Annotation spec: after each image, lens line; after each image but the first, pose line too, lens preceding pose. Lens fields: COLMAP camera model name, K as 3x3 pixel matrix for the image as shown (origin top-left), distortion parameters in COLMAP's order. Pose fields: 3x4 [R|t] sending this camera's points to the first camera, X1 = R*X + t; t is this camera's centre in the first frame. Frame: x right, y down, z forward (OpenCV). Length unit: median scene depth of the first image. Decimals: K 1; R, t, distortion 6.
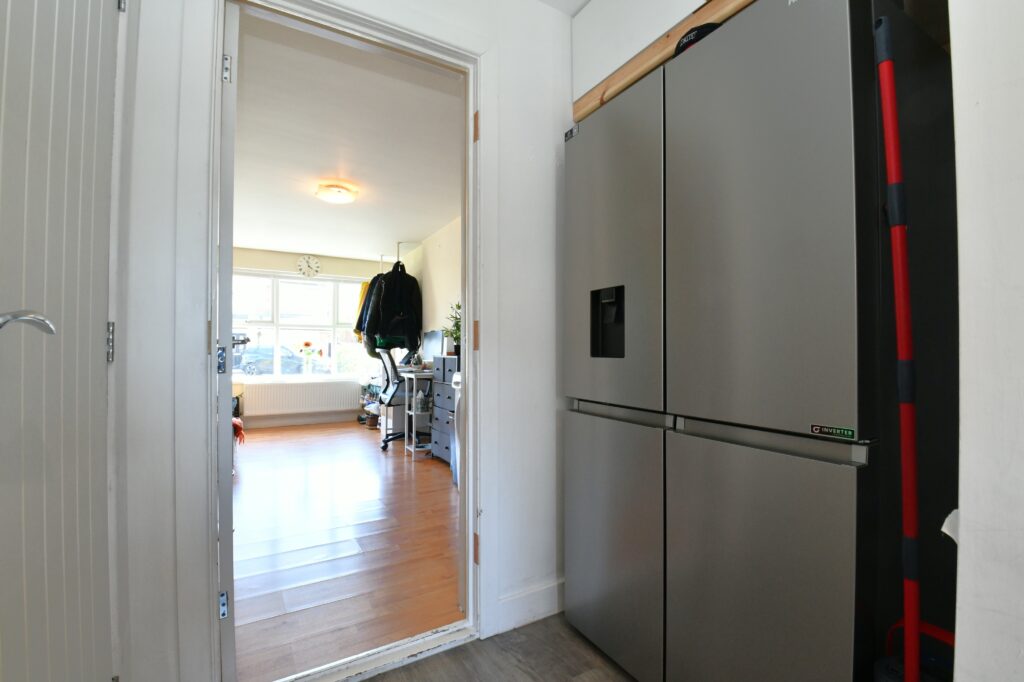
lens RADIAL K [[455.7, 0, 512.8], [0, 455.7, 339.2], [0, 0, 1]] dist [-0.012537, -0.003868]
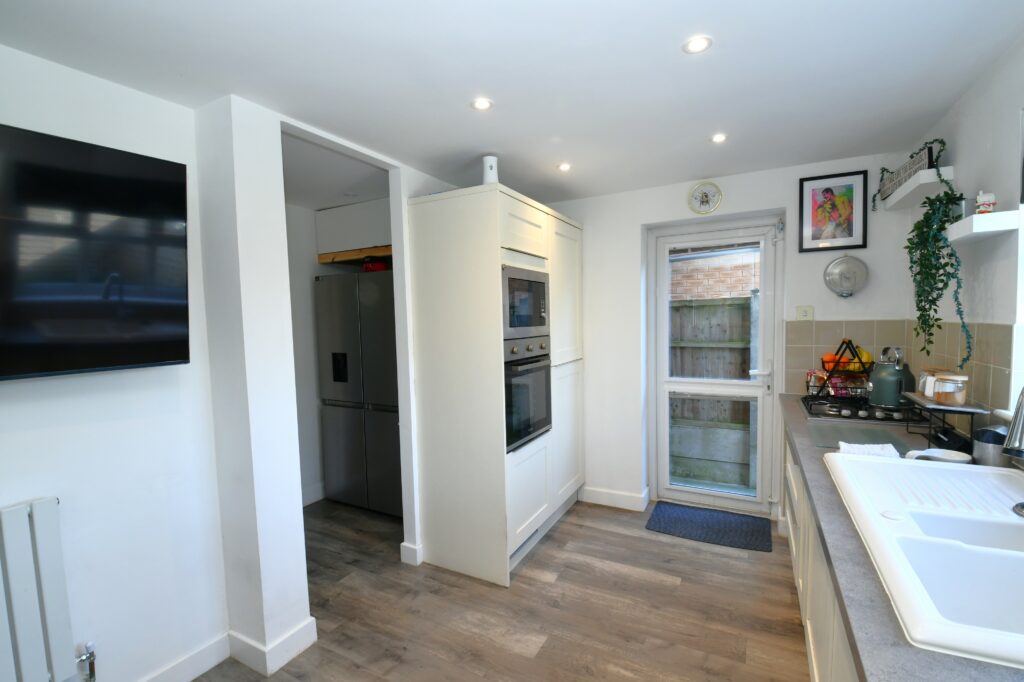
lens RADIAL K [[455.7, 0, 517.4], [0, 455.7, 343.4], [0, 0, 1]] dist [-0.012537, -0.003868]
pose [[0.845637, -0.056333, 0.530777, -0.250474], [0.021495, 0.997202, 0.071590, -0.298534], [-0.533325, -0.049130, 0.844483, -1.421249]]
